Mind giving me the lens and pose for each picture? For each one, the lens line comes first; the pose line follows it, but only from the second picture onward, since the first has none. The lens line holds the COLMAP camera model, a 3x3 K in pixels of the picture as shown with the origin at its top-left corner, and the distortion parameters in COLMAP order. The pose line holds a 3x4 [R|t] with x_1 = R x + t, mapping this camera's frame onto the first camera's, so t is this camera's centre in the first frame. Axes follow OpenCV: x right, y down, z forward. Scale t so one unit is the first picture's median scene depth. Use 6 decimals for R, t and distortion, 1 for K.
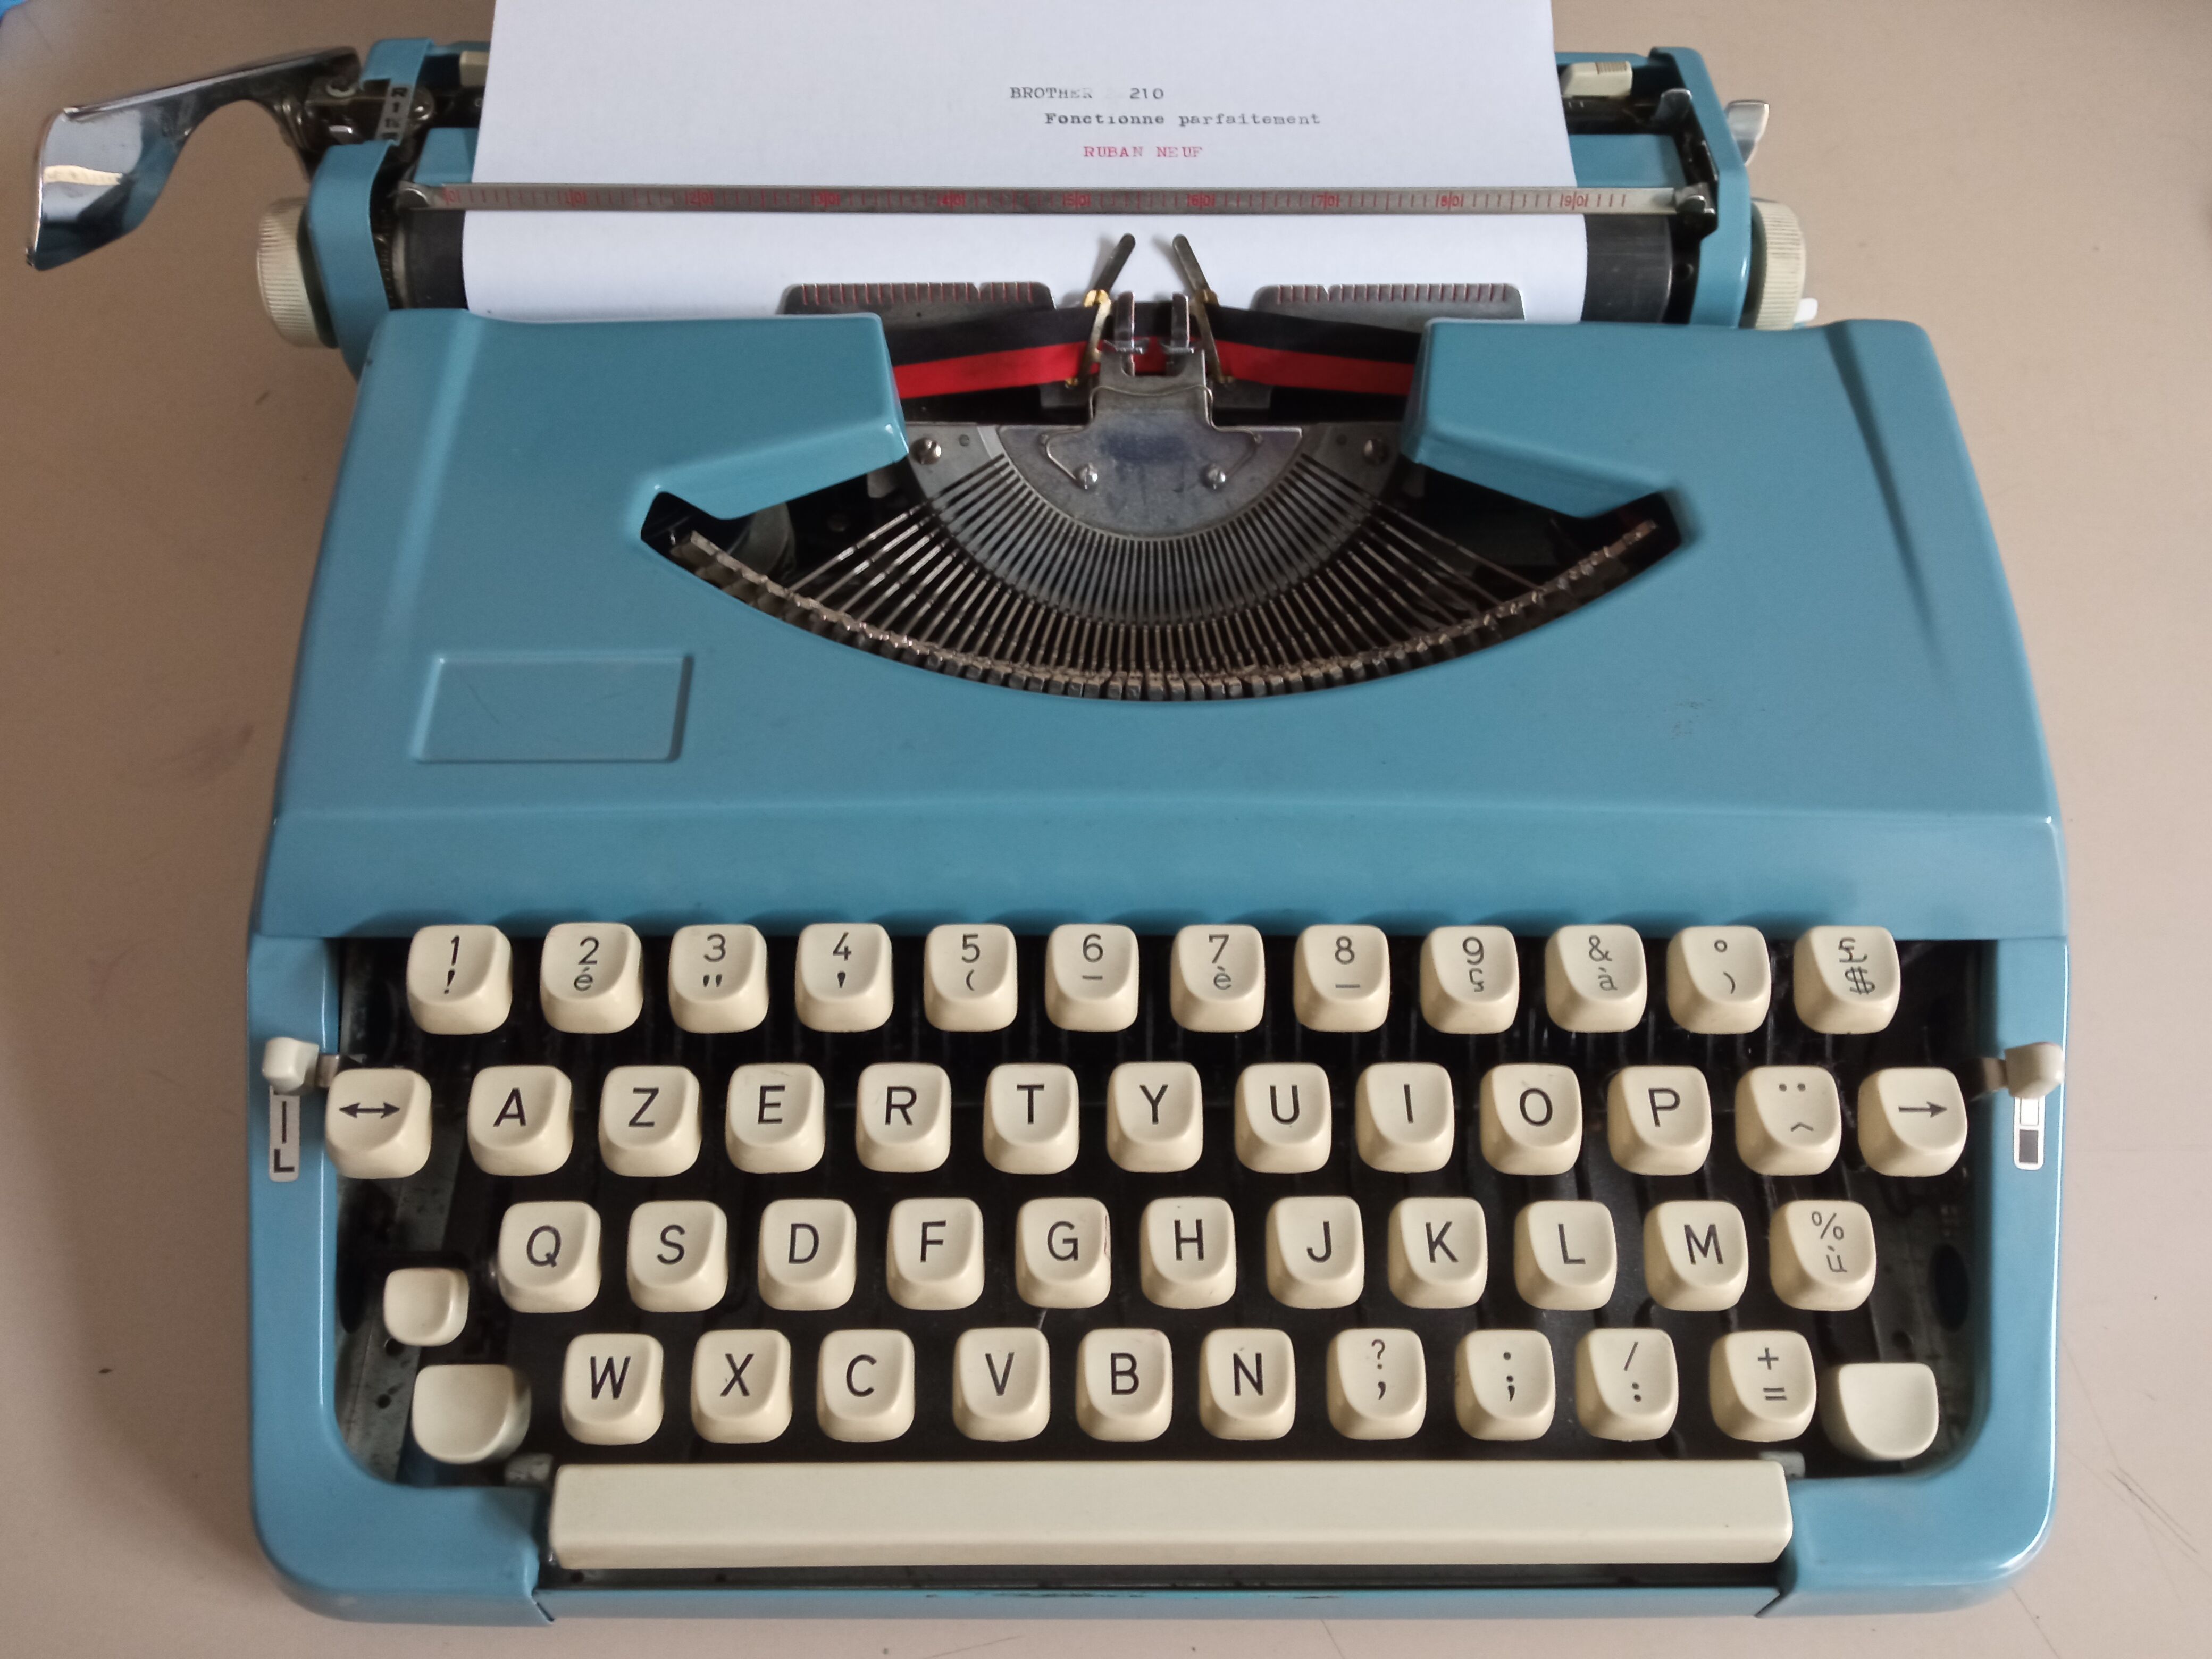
lens RADIAL K [[1917.4, 0, 1092.9], [0, 1917.4, 832.7], [0, 0, 1]] dist [0.000926, -0.112730]
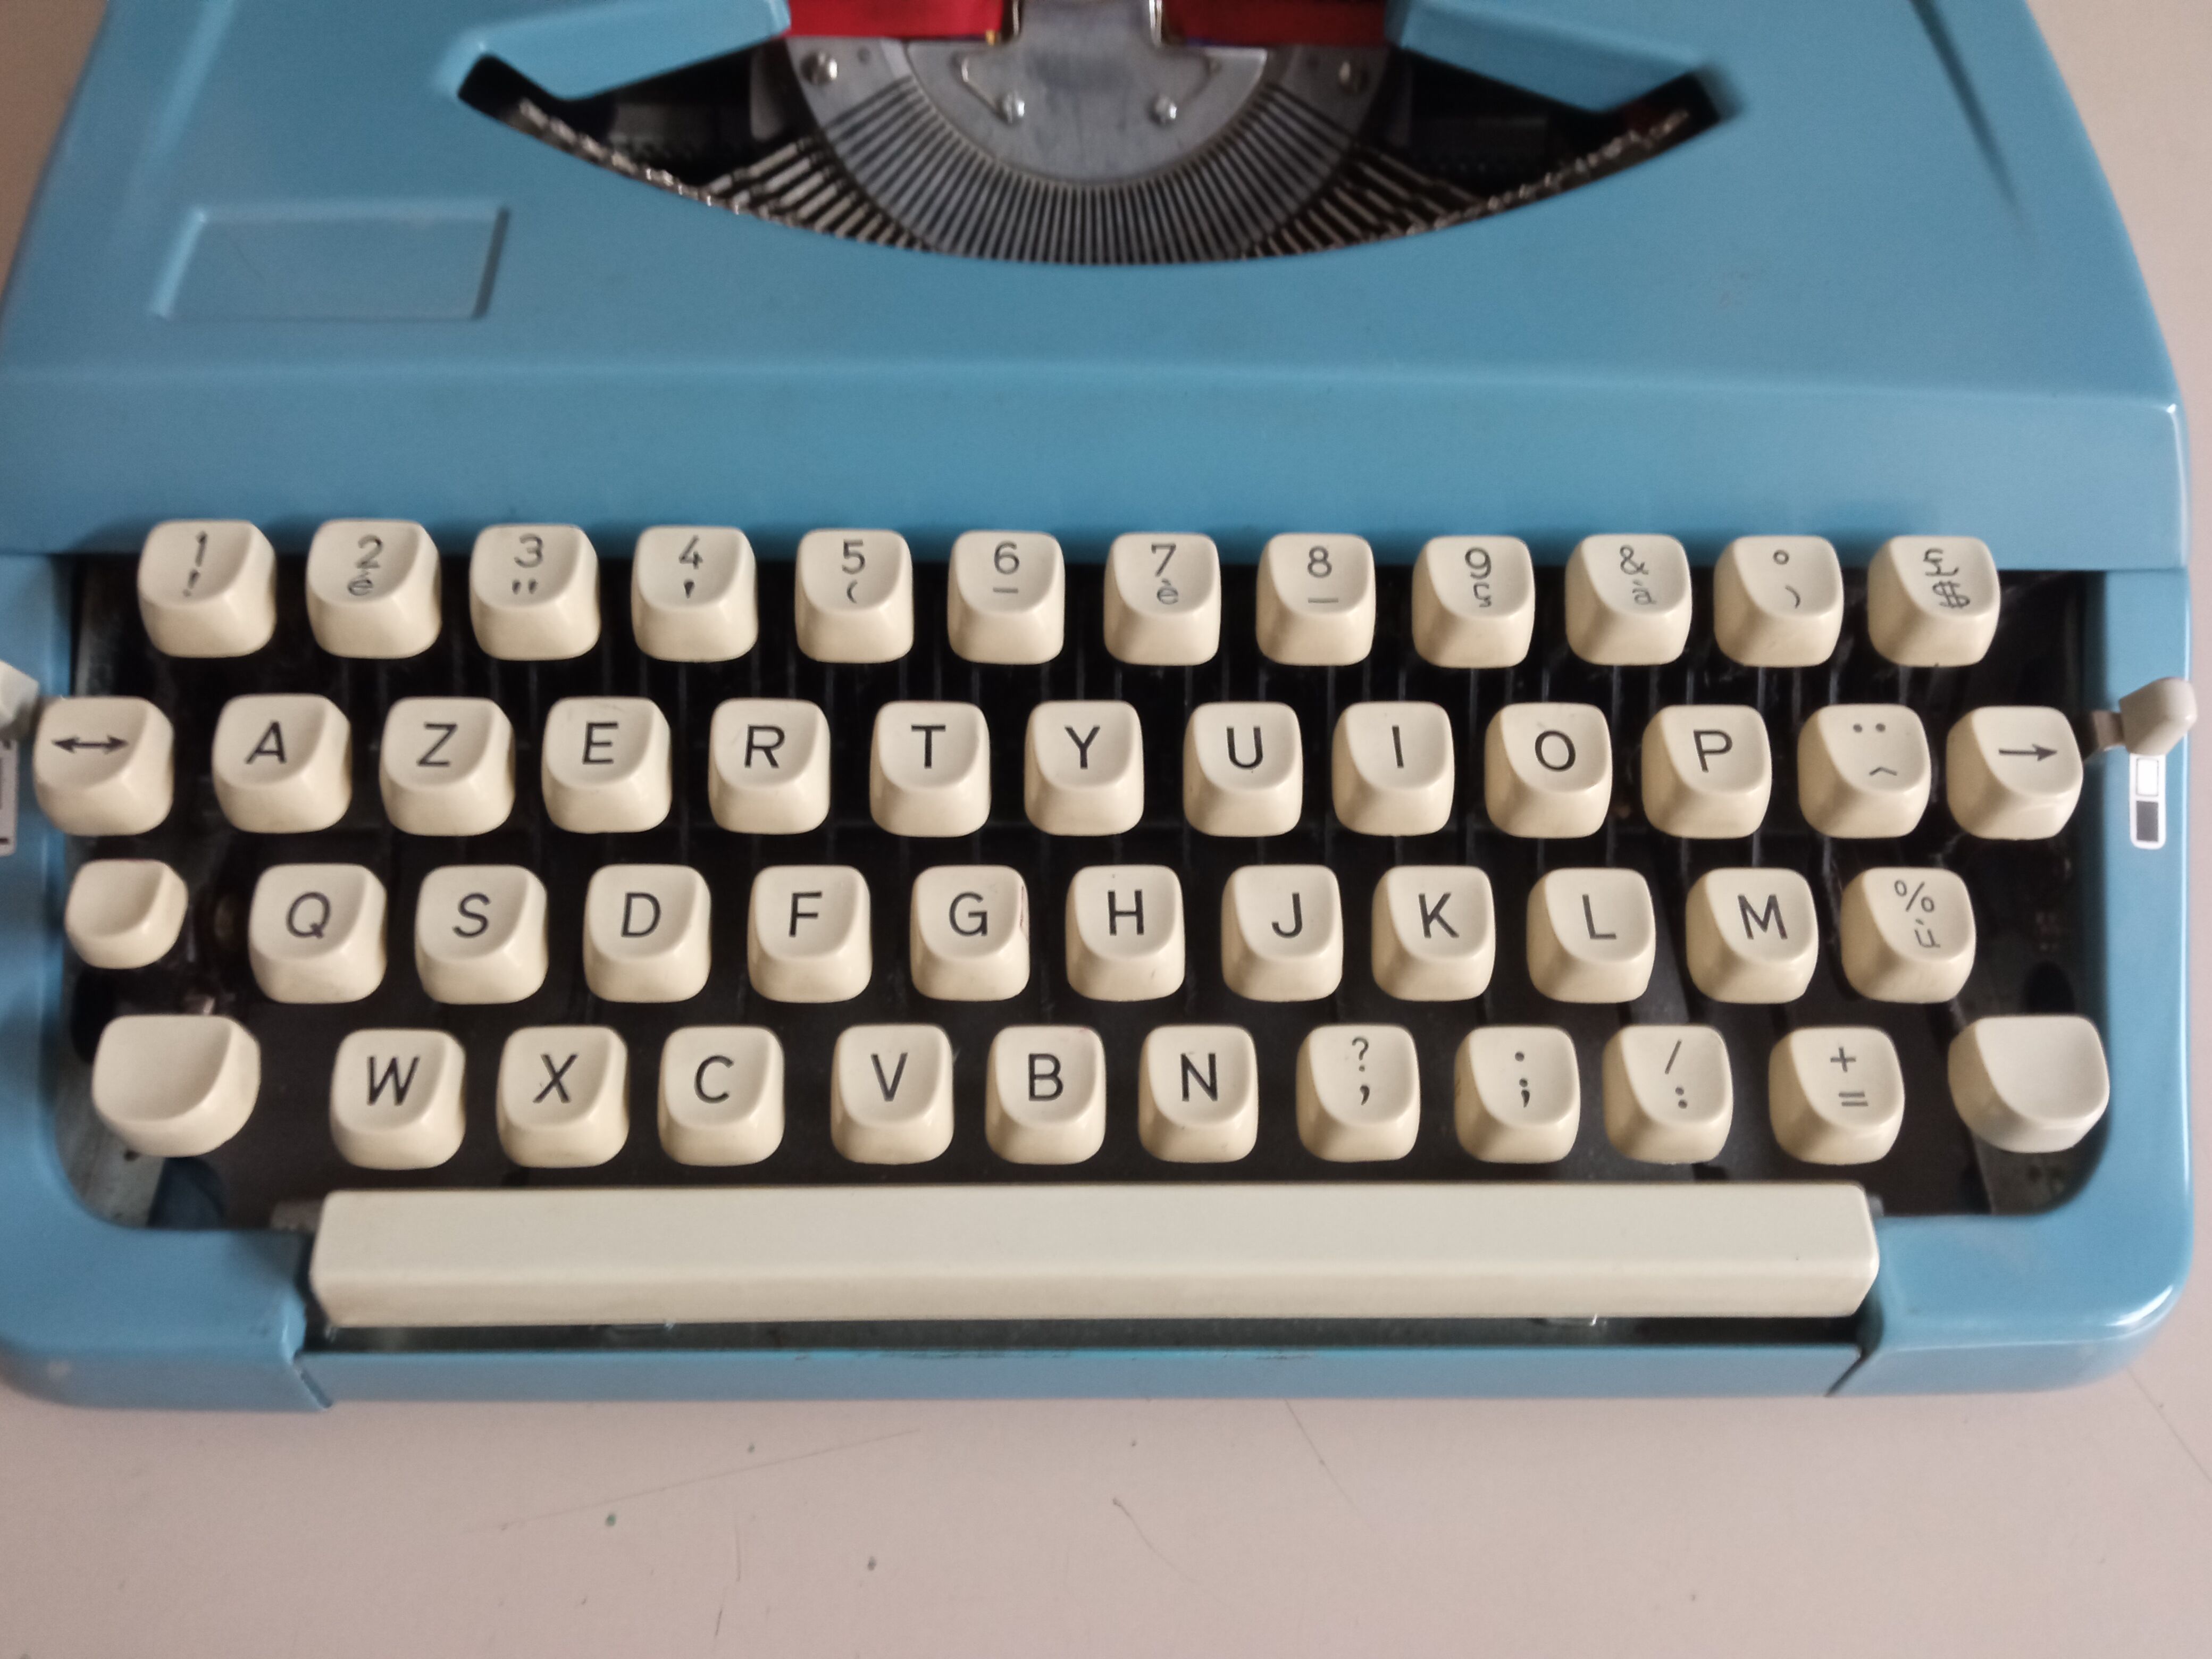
lens RADIAL K [[1955.1, 0, 1114.9], [0, 1955.1, 889.9], [0, 0, 1]] dist [0.021992, -0.176996]
pose [[0.999555, -0.001494, 0.029776, 0.020994], [0.001294, 0.999976, 0.006732, 0.195816], [-0.029785, -0.006691, 0.999534, 0.180901]]
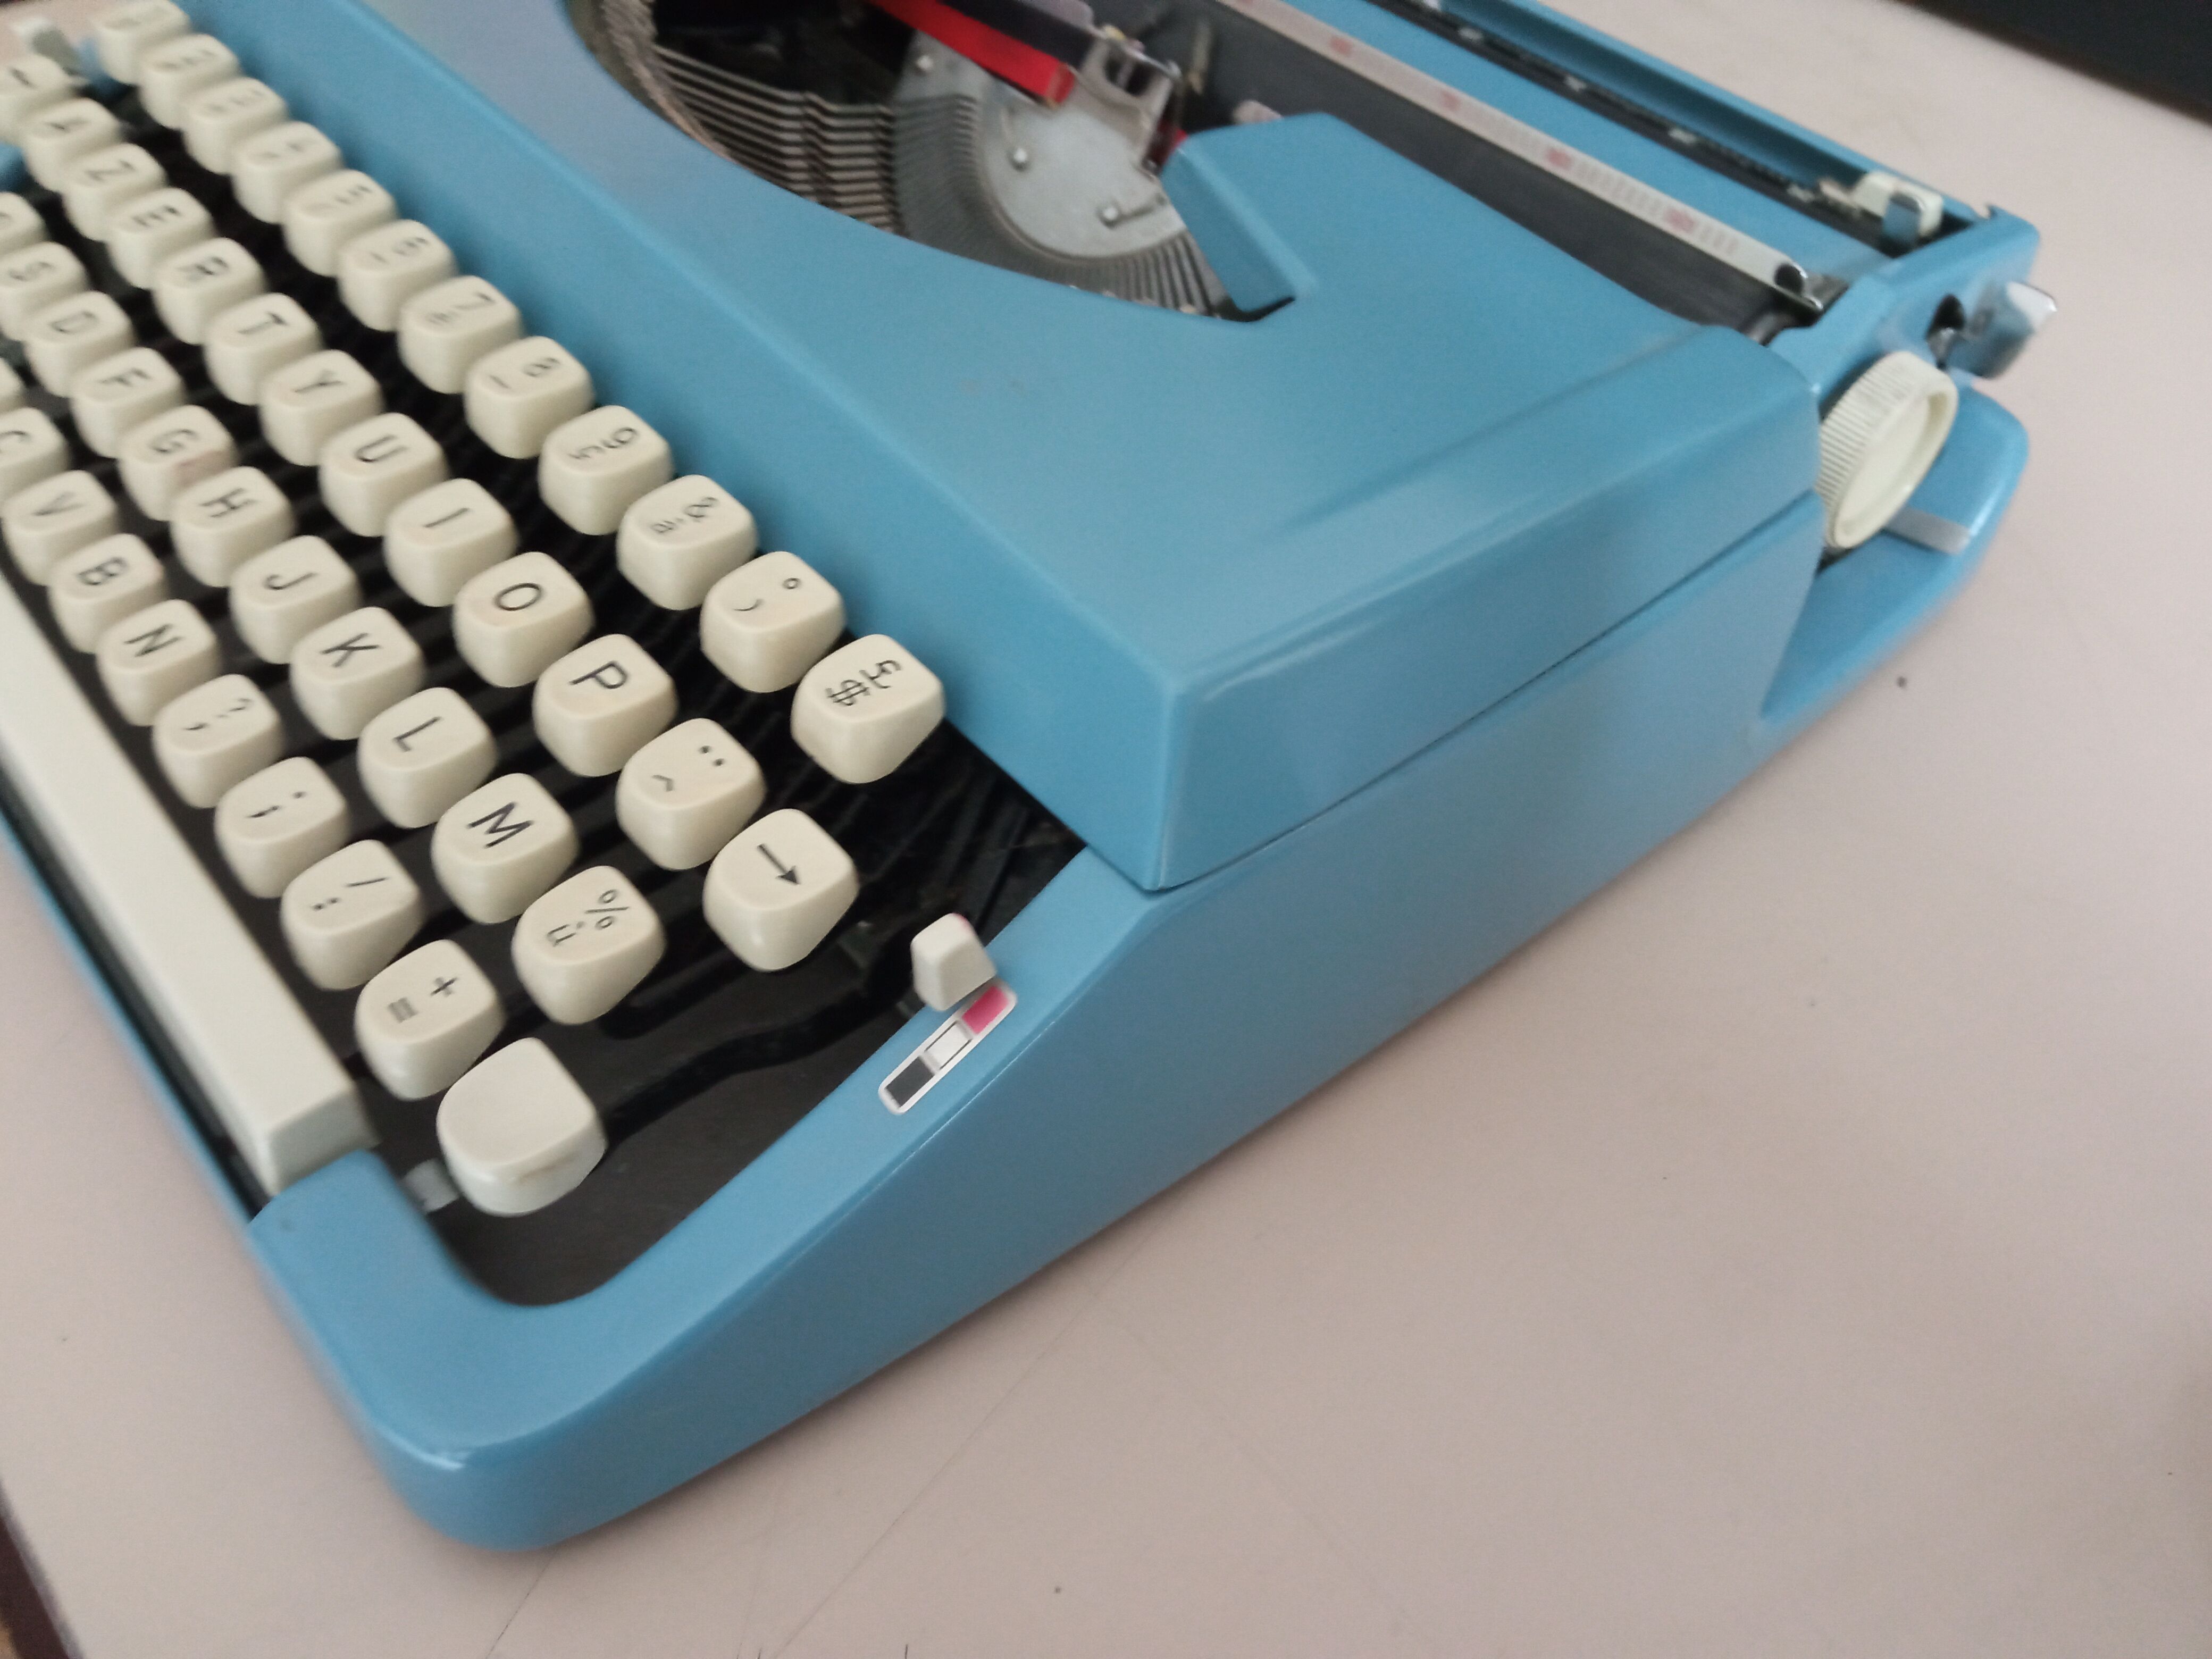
lens RADIAL K [[1955.1, 0, 1101.9], [0, 1955.1, 830.4], [0, 0, 1]] dist [0.021992, -0.176996]
pose [[0.655641, 0.575632, -0.488655, 0.870468], [-0.669377, 0.742554, -0.023397, 0.068516], [0.349385, 0.342434, 0.872163, 0.379208]]
